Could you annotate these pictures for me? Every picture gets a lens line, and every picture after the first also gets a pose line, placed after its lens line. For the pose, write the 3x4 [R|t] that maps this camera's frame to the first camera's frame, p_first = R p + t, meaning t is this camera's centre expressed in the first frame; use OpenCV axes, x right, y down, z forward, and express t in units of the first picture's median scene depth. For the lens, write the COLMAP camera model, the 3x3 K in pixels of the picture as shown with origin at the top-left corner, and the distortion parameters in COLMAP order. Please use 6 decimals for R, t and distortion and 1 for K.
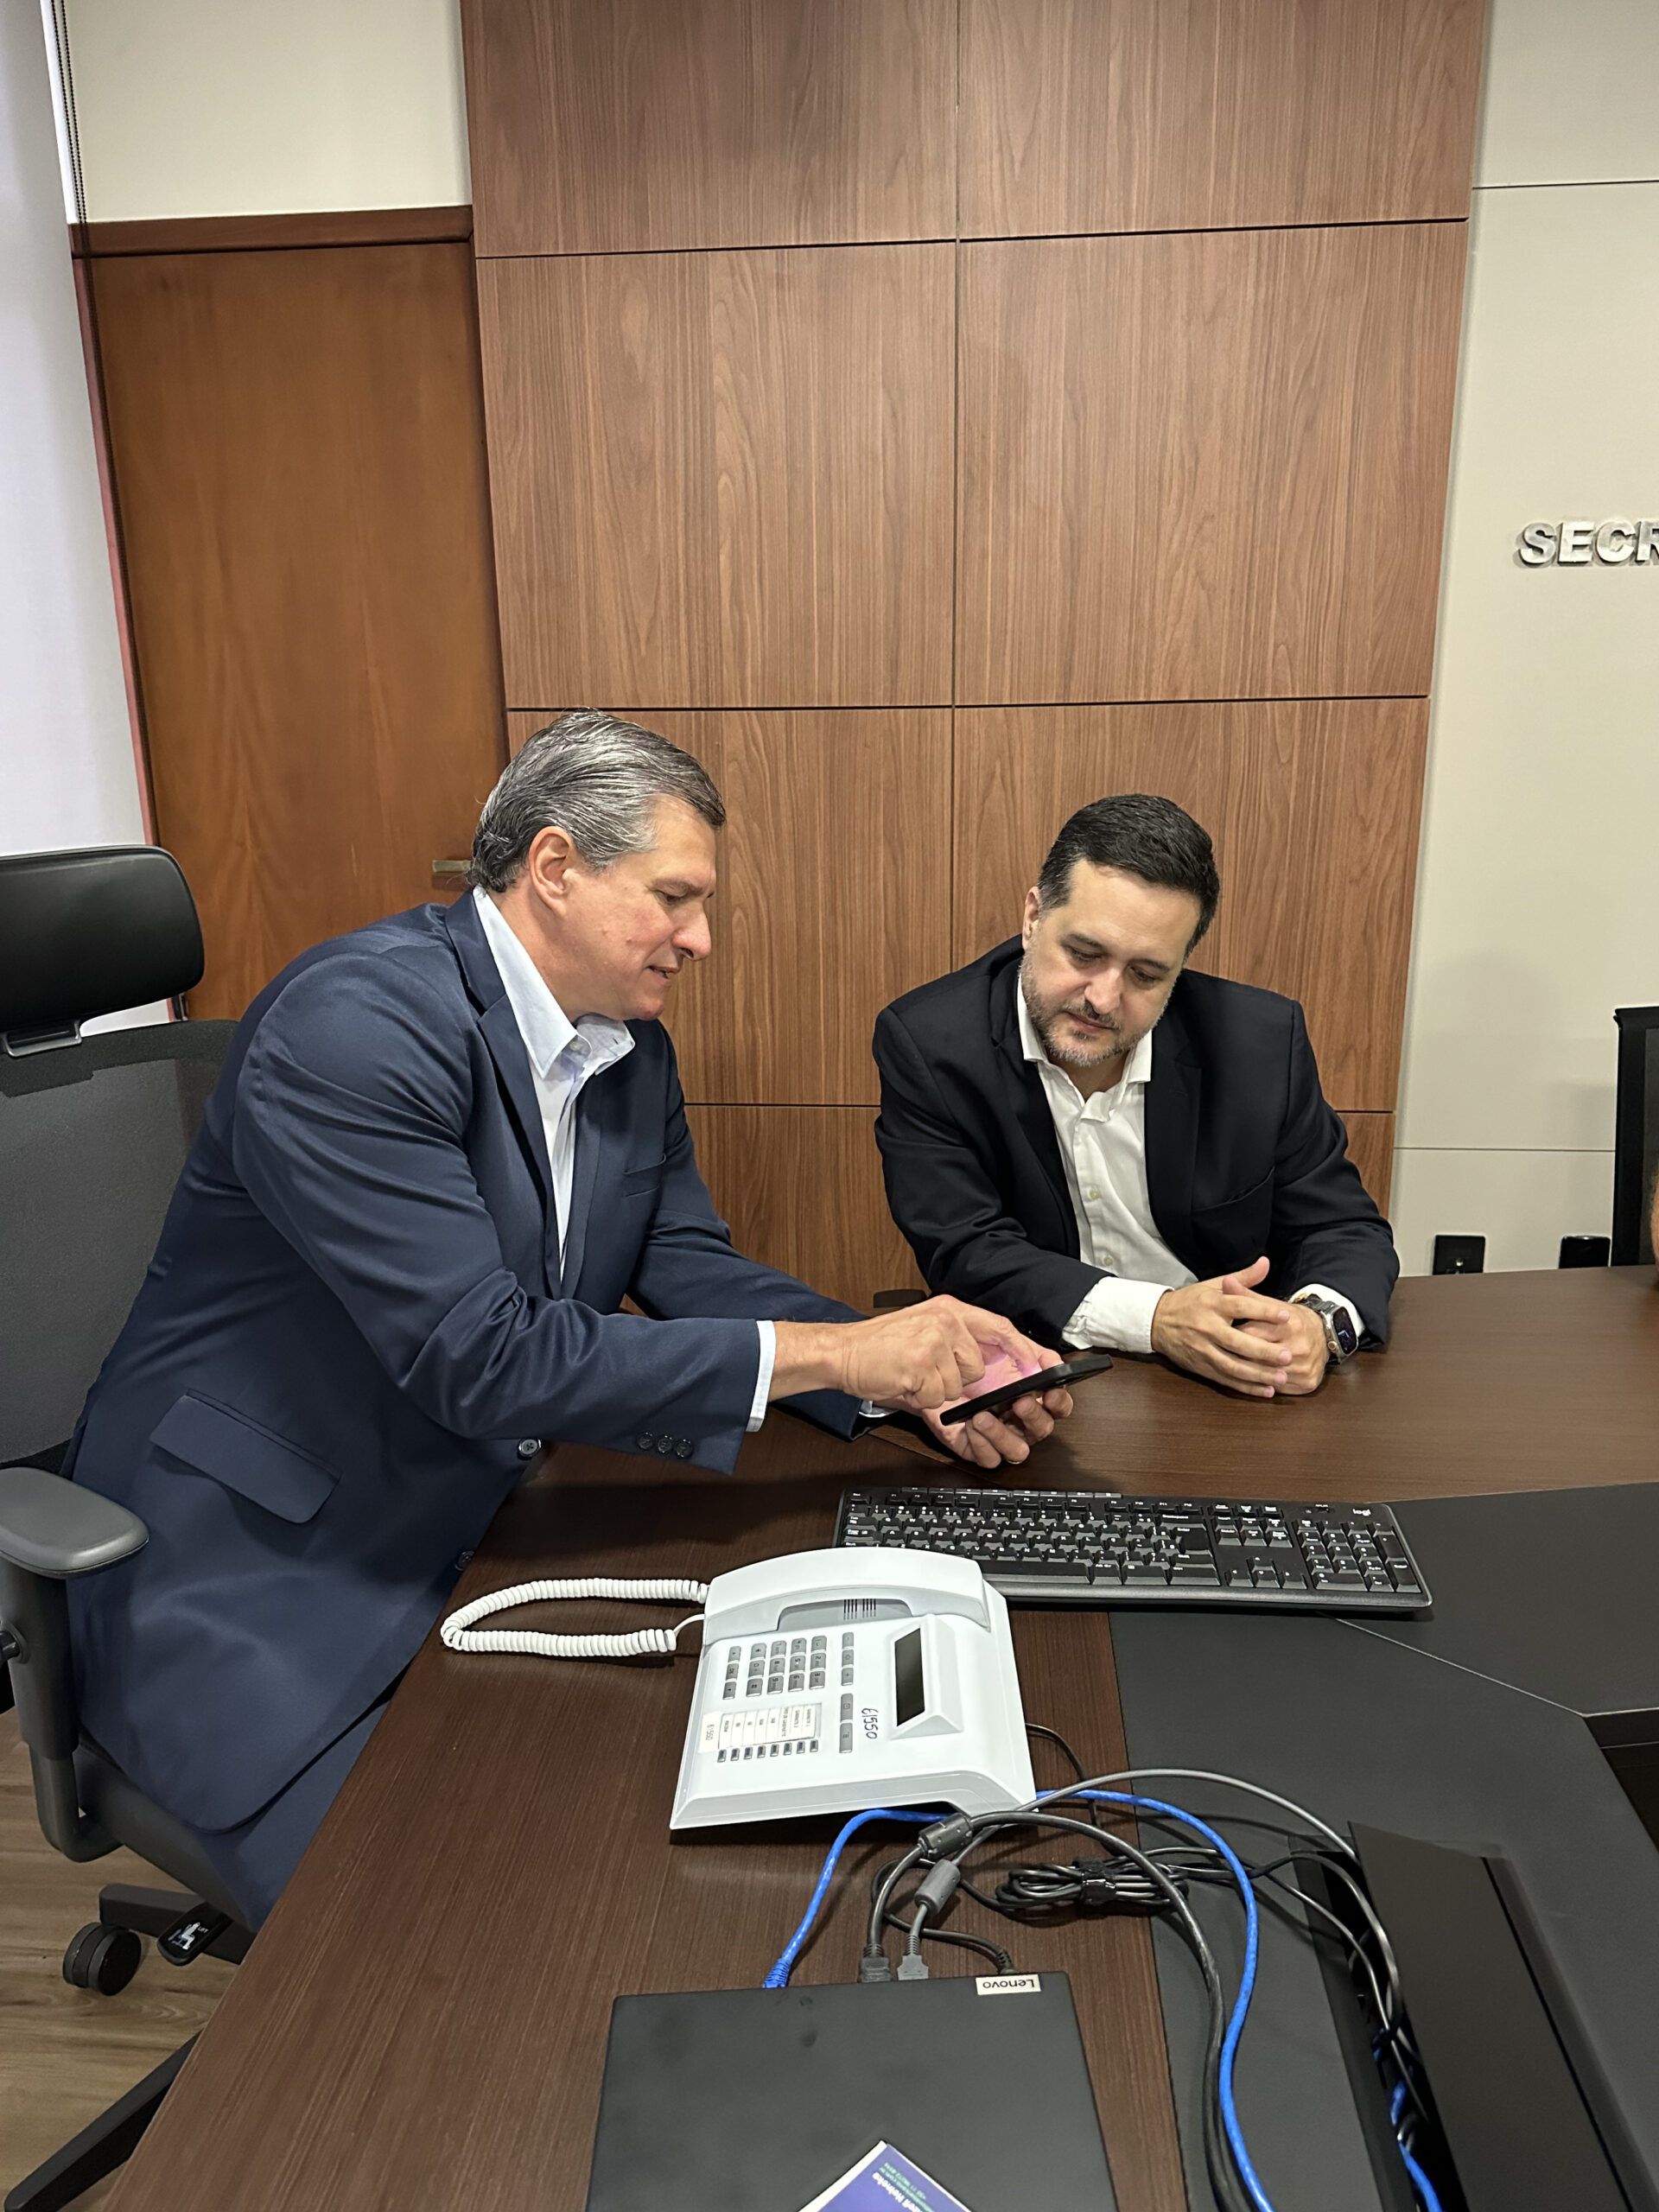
lens RADIAL K [[1628.0, 0, 826.0], [0, 1628.0, 1100.8], [0, 0, 1]] dist [0.152217, -0.272560]
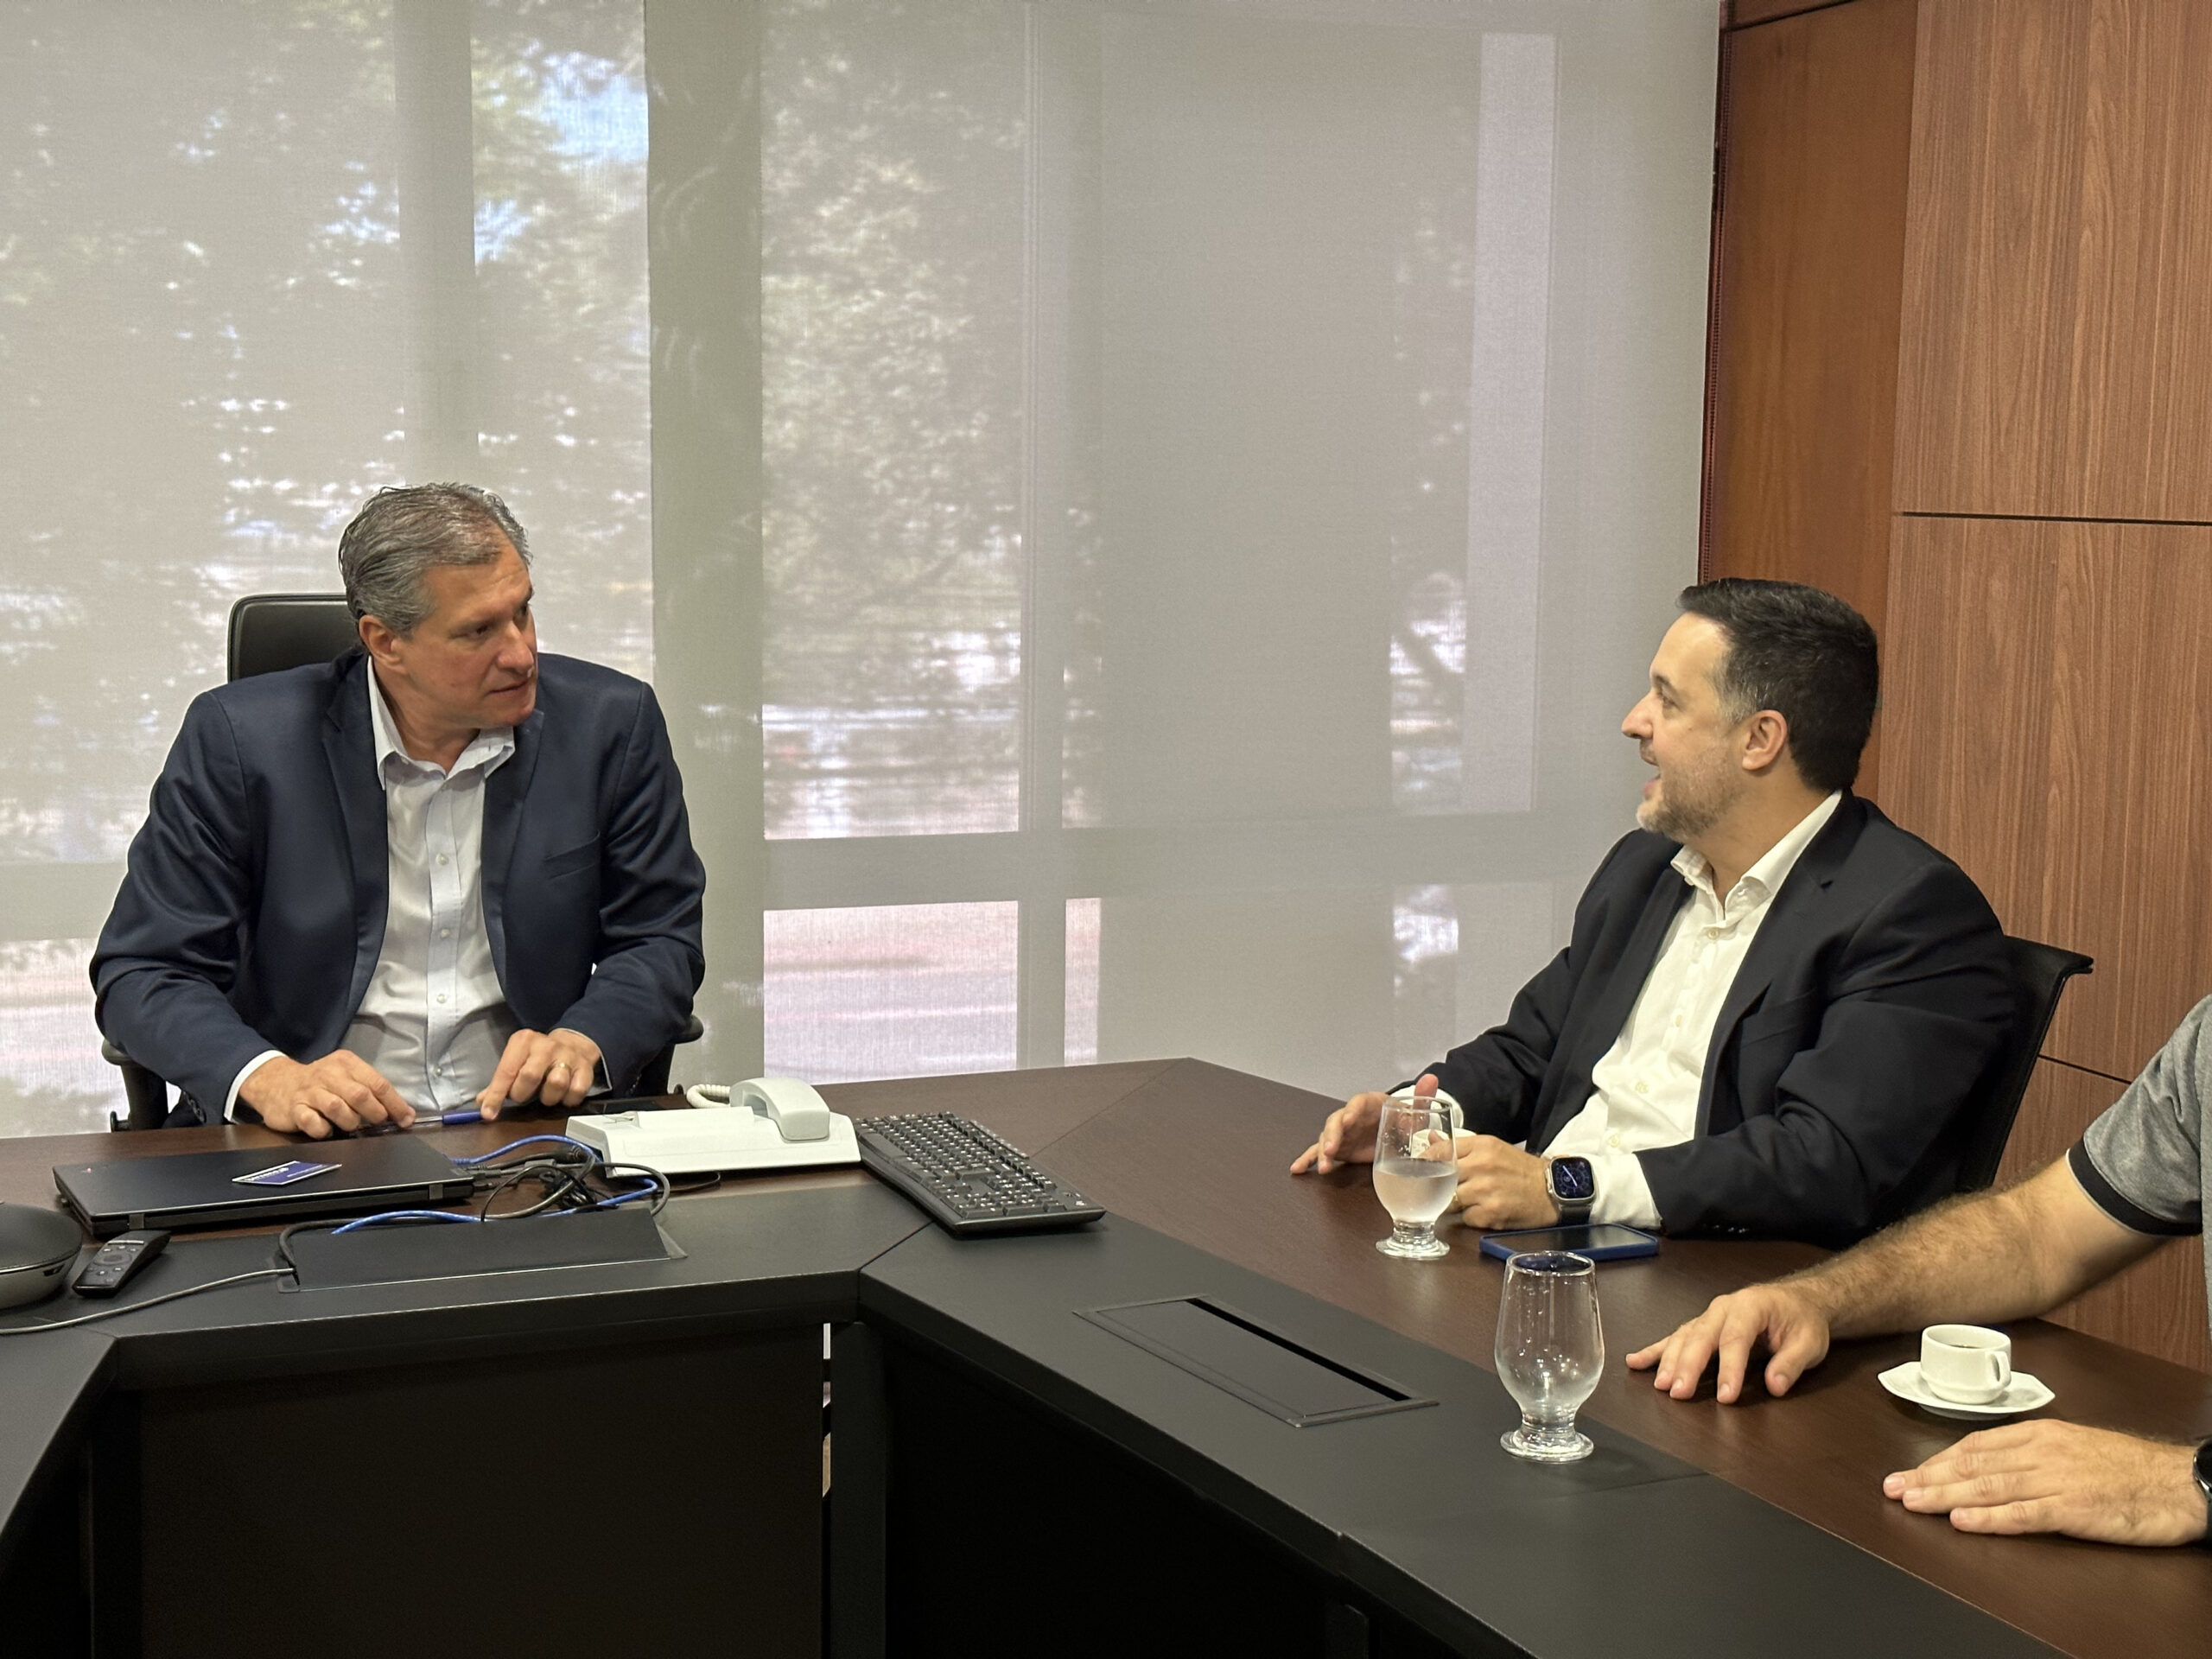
lens RADIAL K [[3120.2, 0, 997.0], [0, 3120.2, 772.8], [0, 0, 1]] dist [0.114181, -0.094457]
pose [[0.394953, 0.110951, -0.911977, 1.121486], [-0.242070, 0.970169, 0.013197, -0.027725], [0.886236, 0.215550, 0.410030, -0.002840]]
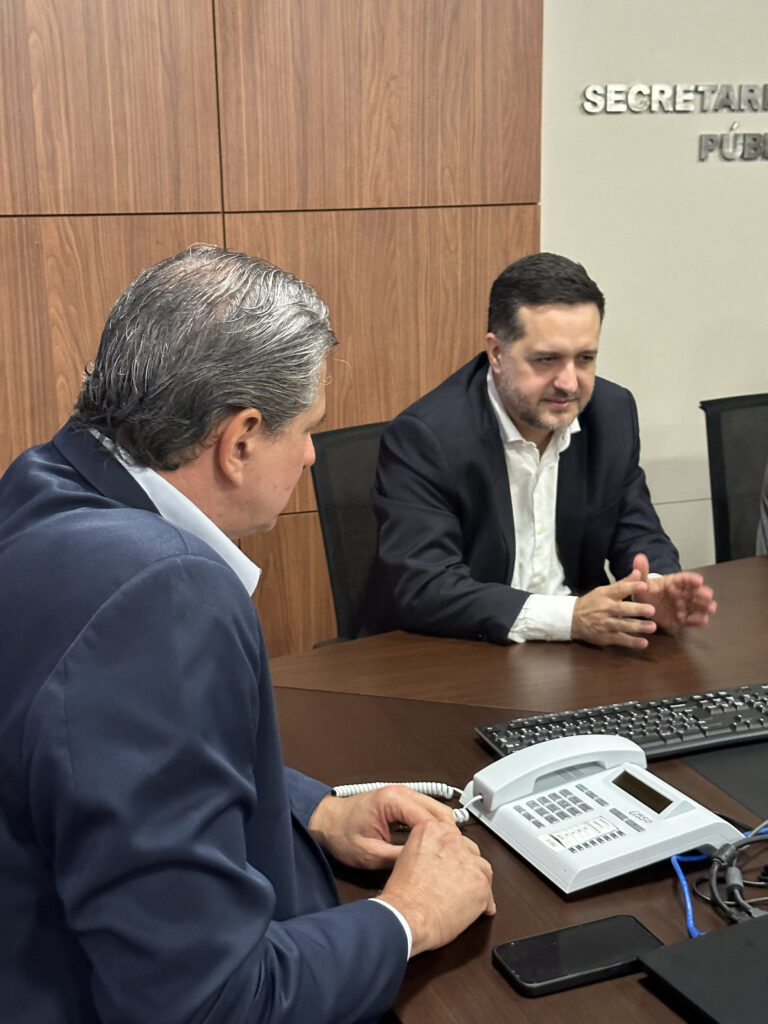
lens RADIAL K [[1439.0, 0, 372.7], [0, 1439.0, 506.8], [0, 0, 1]] dist [0.146384, -0.262525]
pose [[0.914707, -0.094193, 0.392987, -0.297496], [0.106717, 0.994238, -0.010090, 0.018878], [-0.389772, 0.051168, 0.919489, -0.102629]]
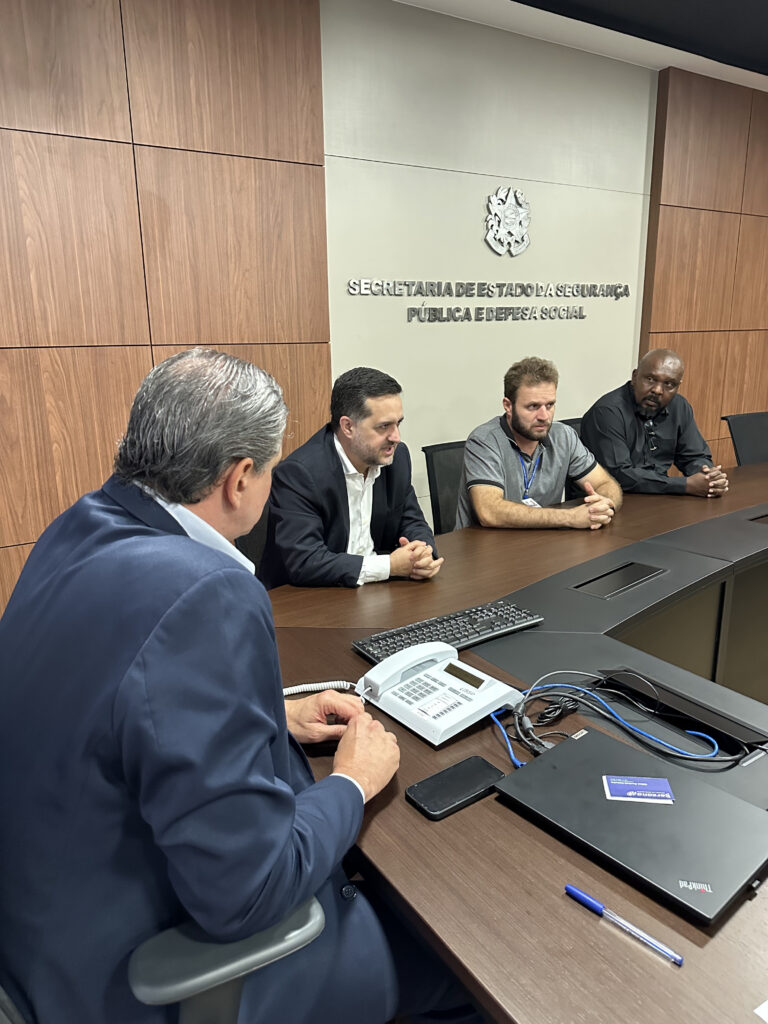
lens RADIAL K [[719.4, 0, 384.0], [0, 719.4, 512.0], [0, 0, 1]] dist [0.101221, -0.199806]
pose [[0.791445, -0.145411, 0.593692, -0.303582], [0.155390, 0.987245, 0.034655, 0.001128], [-0.591159, 0.064826, 0.803946, 0.022004]]
